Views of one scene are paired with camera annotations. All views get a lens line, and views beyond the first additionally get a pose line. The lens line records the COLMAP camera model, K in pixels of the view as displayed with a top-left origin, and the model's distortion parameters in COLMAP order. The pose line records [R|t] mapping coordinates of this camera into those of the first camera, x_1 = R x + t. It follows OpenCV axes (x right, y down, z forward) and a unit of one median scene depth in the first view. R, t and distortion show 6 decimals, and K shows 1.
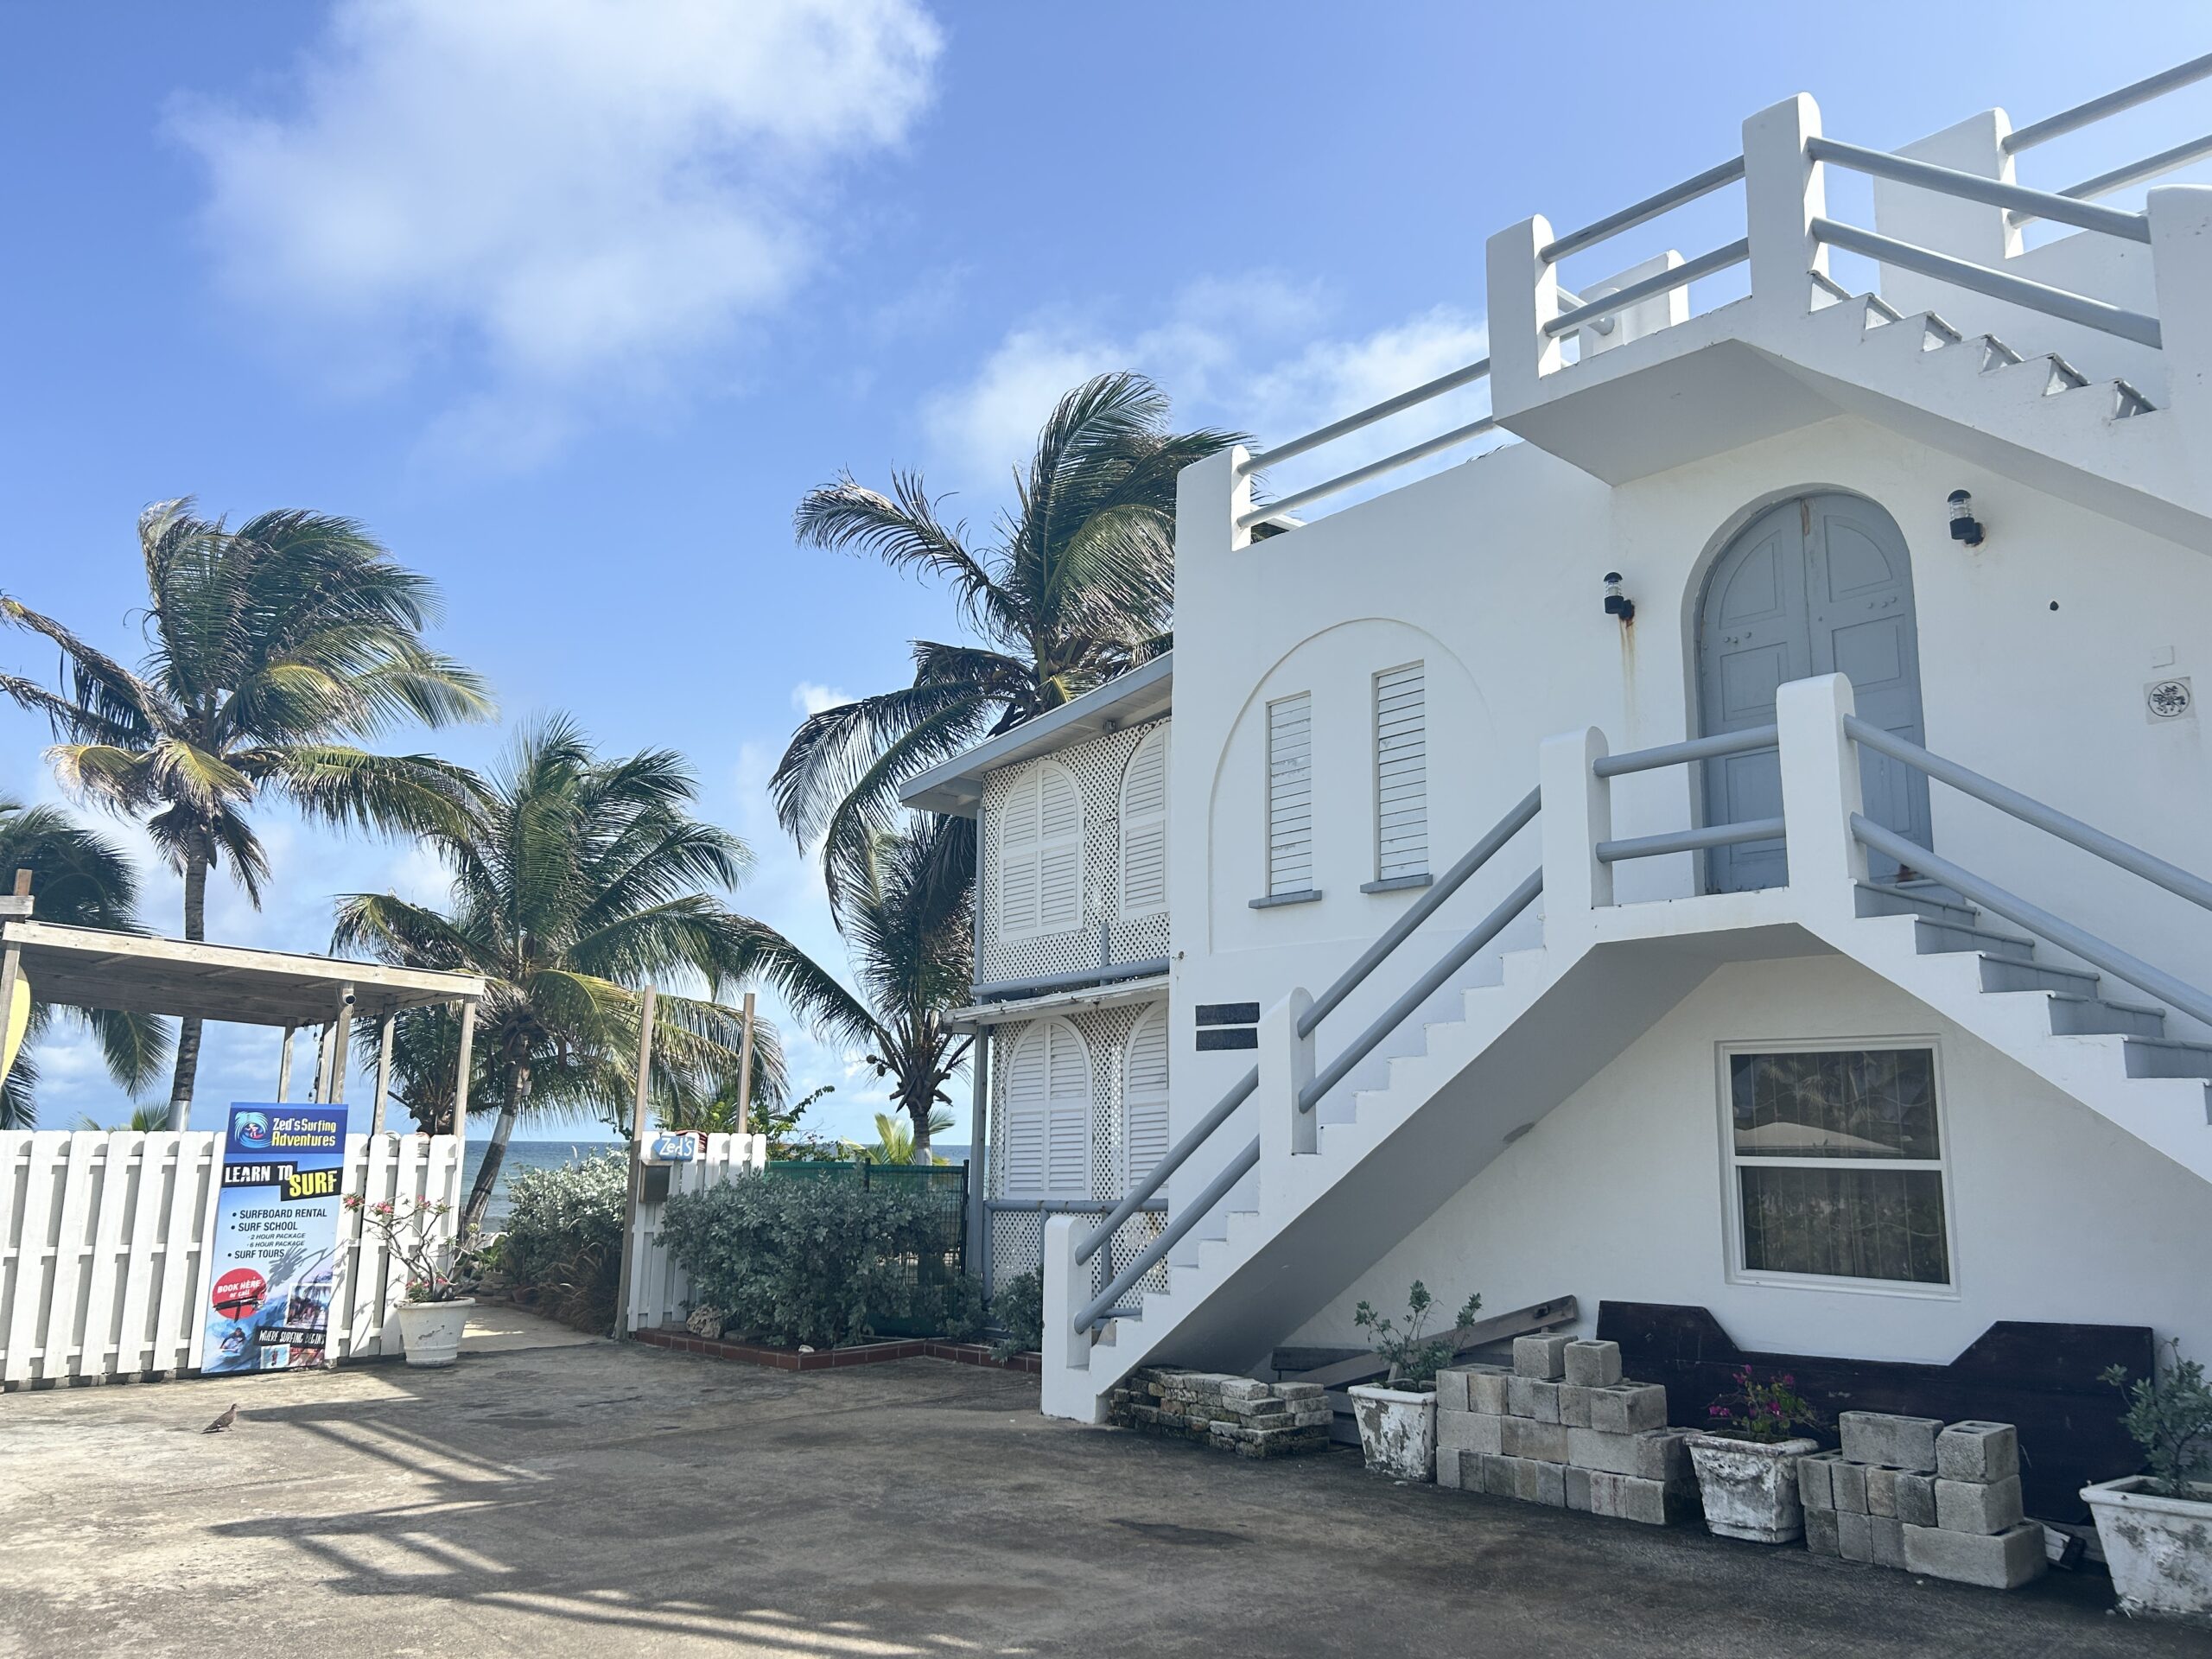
lens RADIAL K [[1690.9, 0, 1106.8], [0, 1690.9, 820.0], [0, 0, 1]] dist [0.022228, -0.007802]
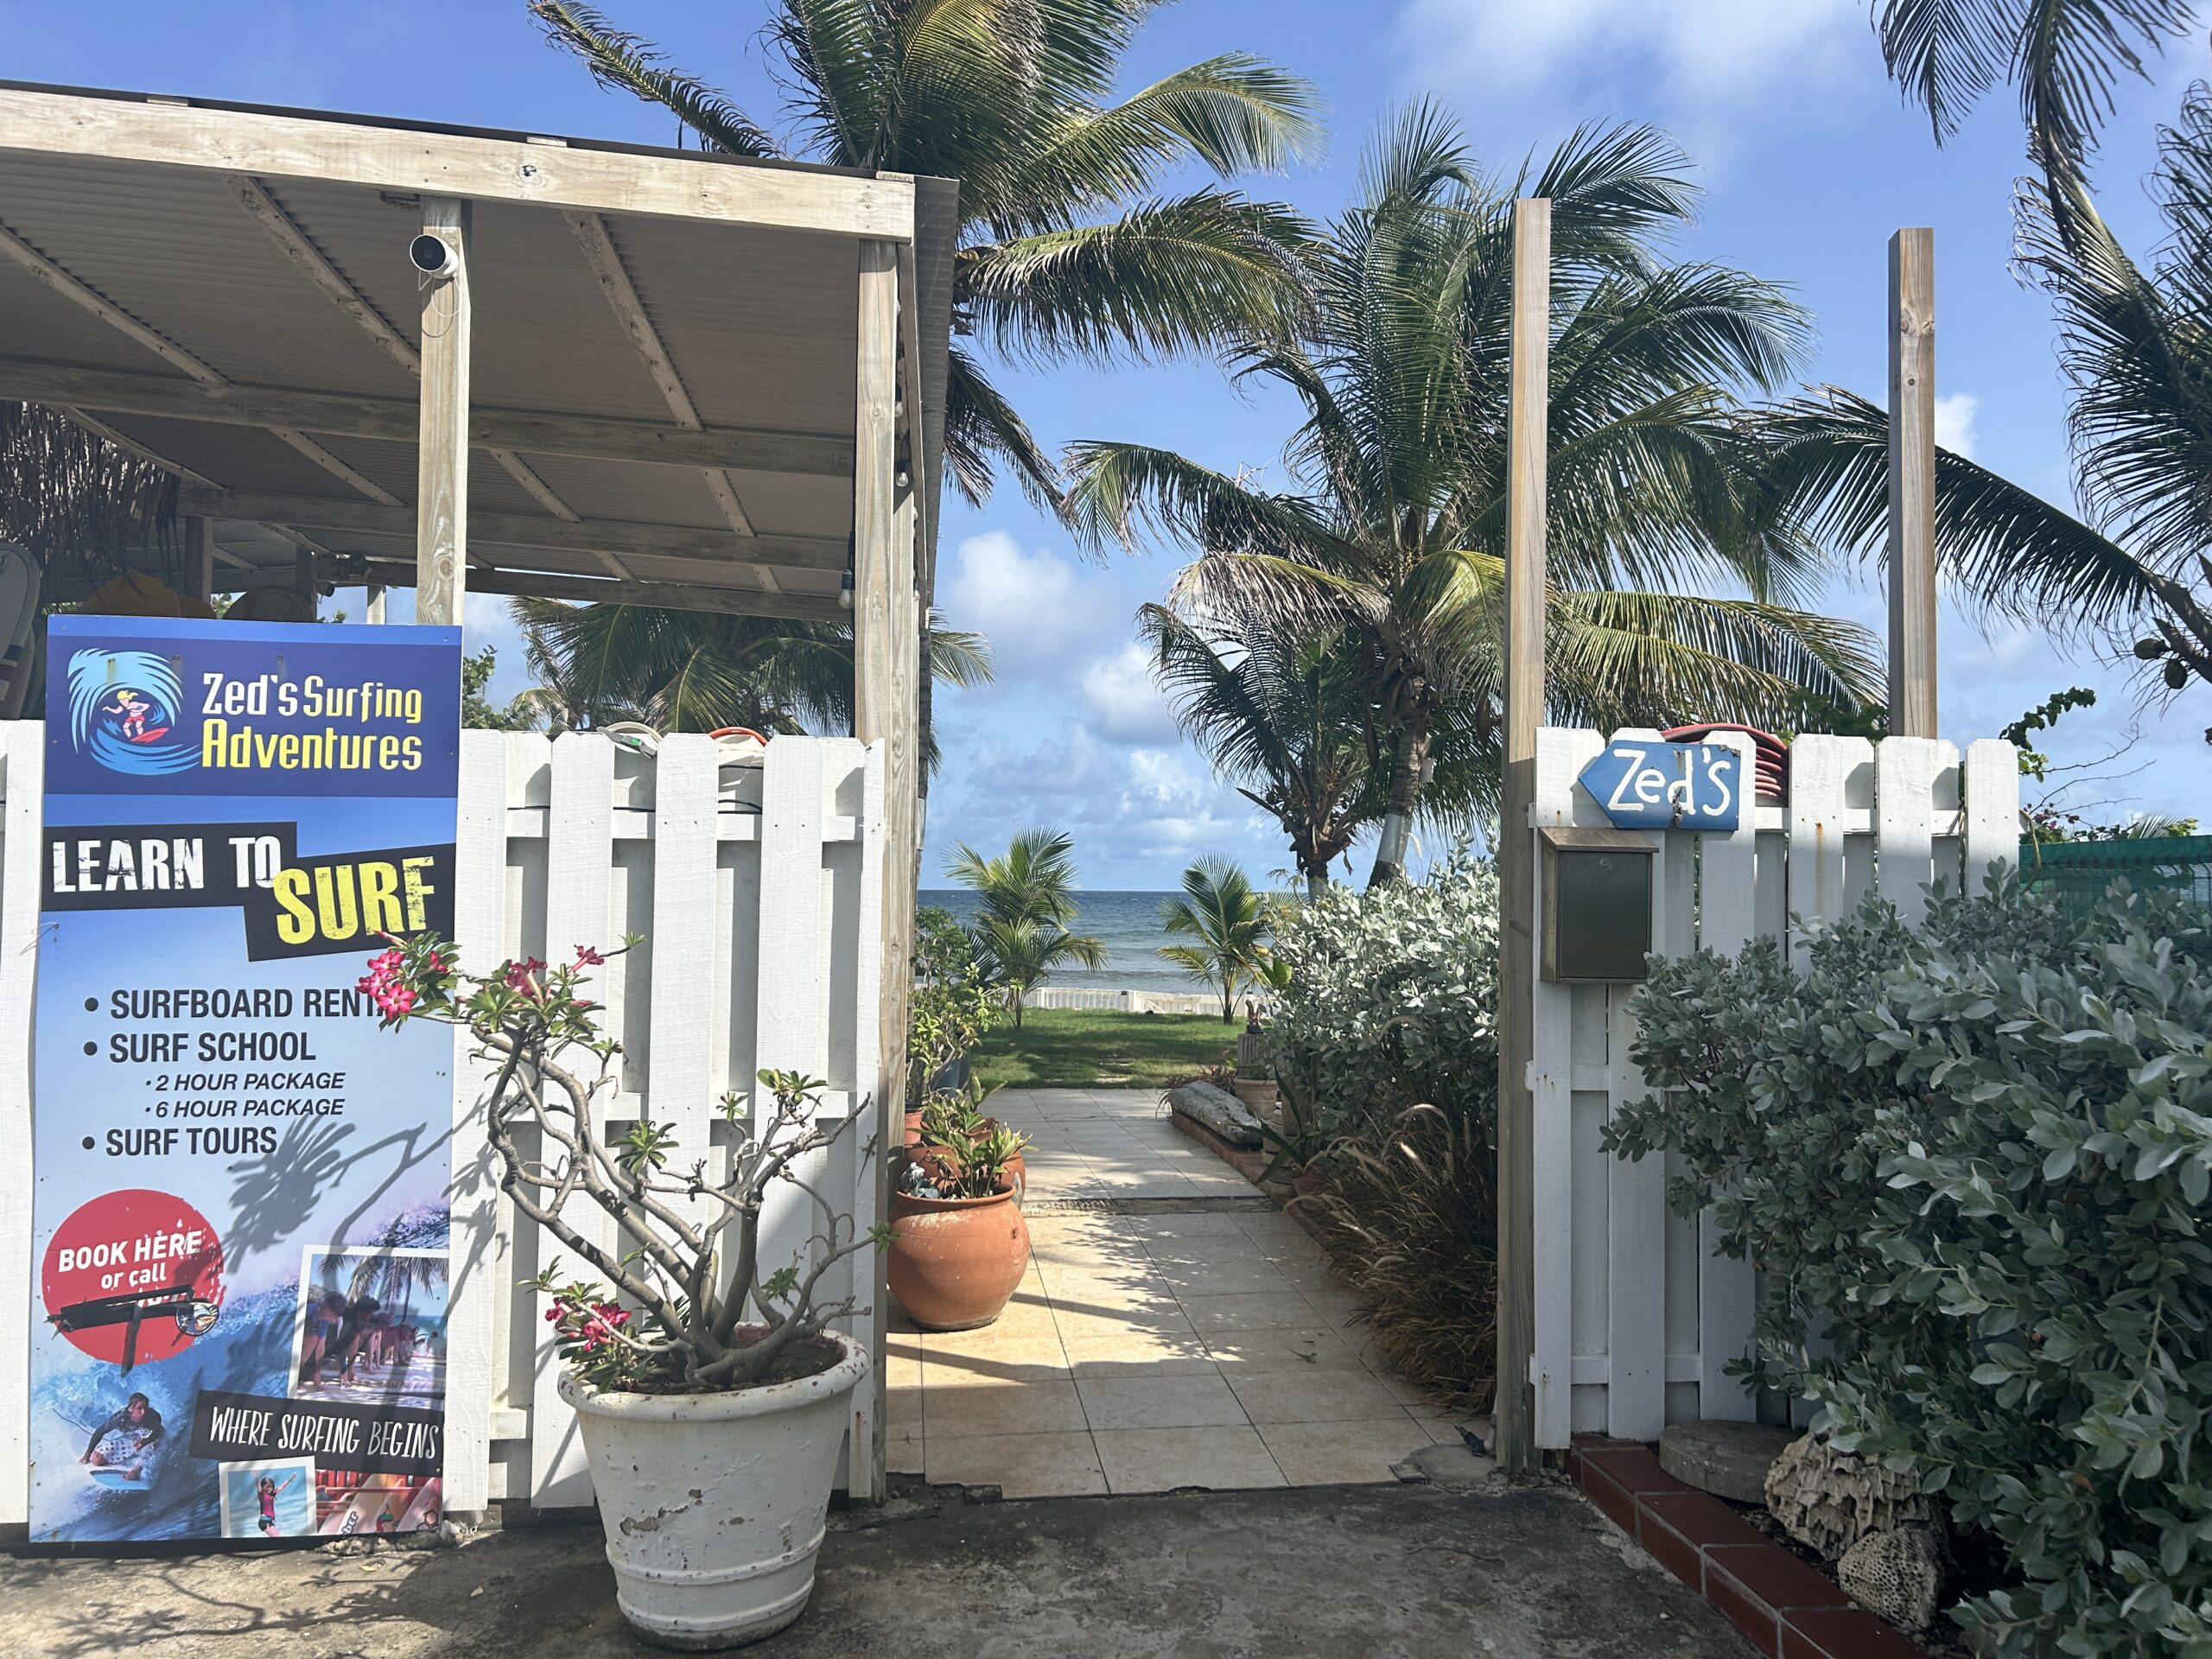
lens RADIAL K [[1690.9, 0, 1106.8], [0, 1690.9, 820.0], [0, 0, 1]] dist [0.022228, -0.007802]
pose [[0.834926, -0.028960, -0.549600, -0.207039], [0.107920, 0.987843, 0.111894, 0.181825], [0.539678, -0.152736, 0.827901, 0.832355]]
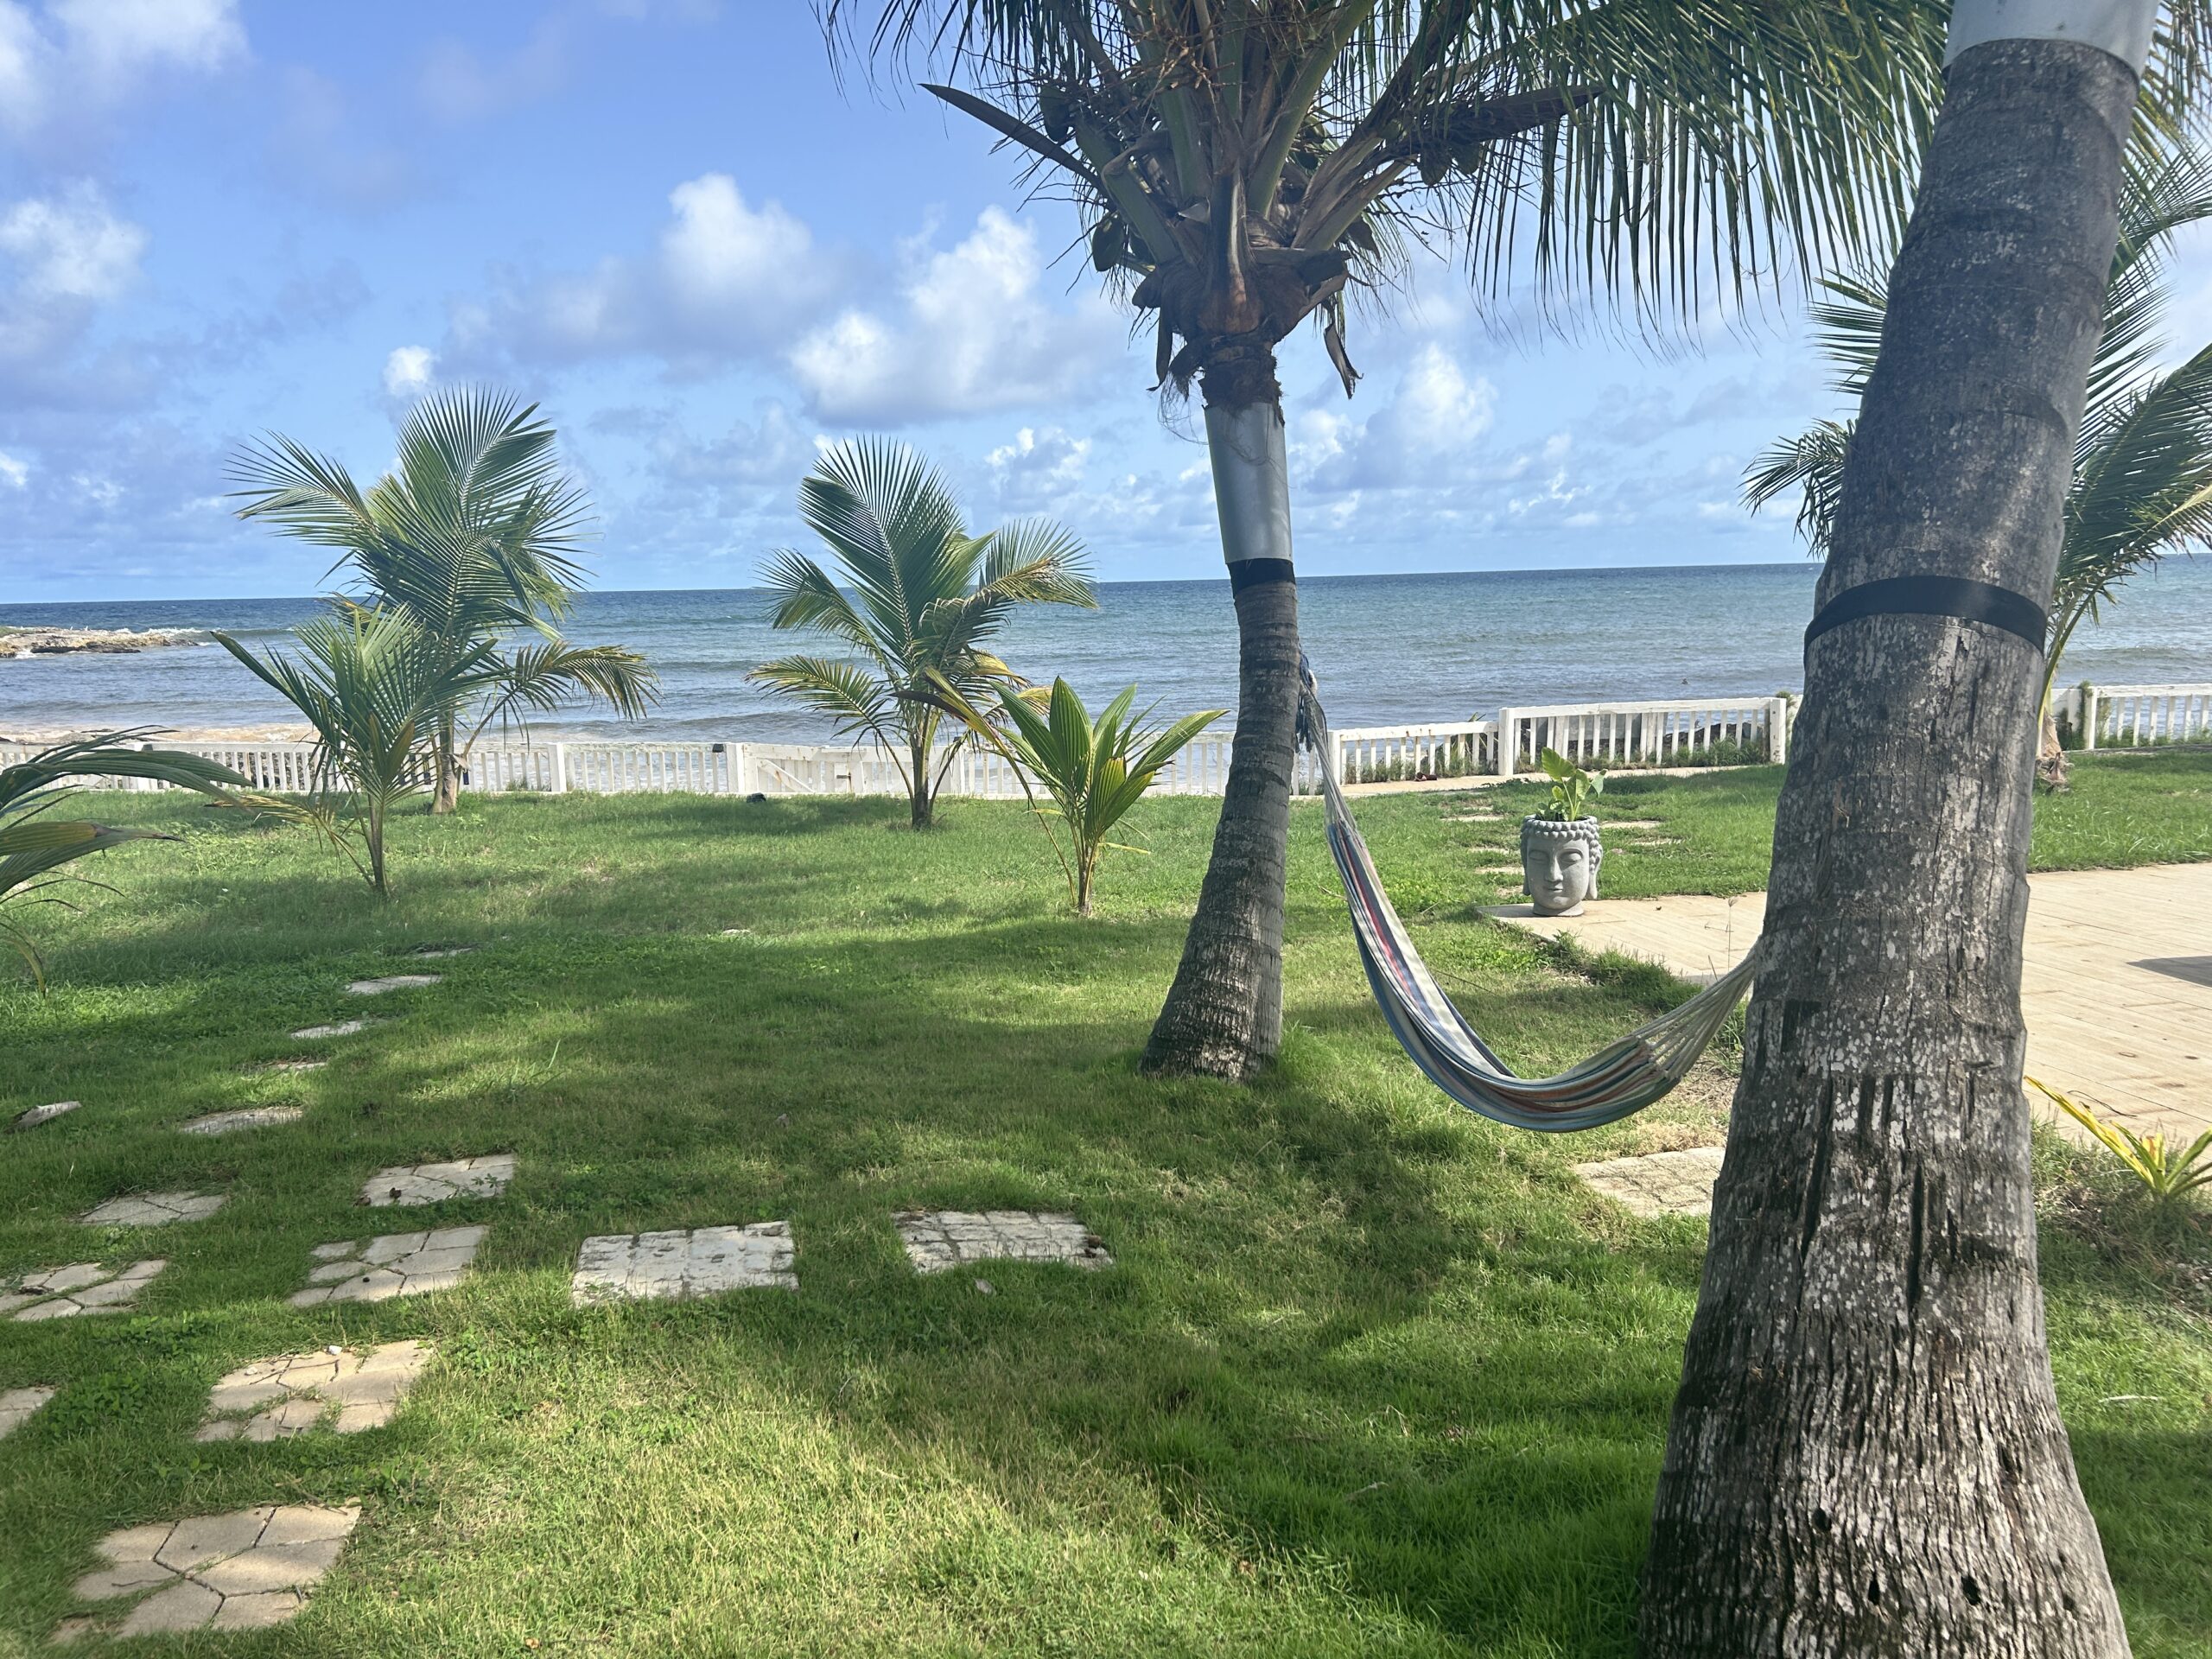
lens RADIAL K [[1690.9, 0, 1106.8], [0, 1690.9, 820.0], [0, 0, 1]] dist [0.022228, -0.007802]
pose [[0.921611, 0.013369, -0.387885, -0.353655], [0.117288, 0.943086, 0.311180, 0.236475], [0.369968, -0.332281, 0.867590, 1.087138]]
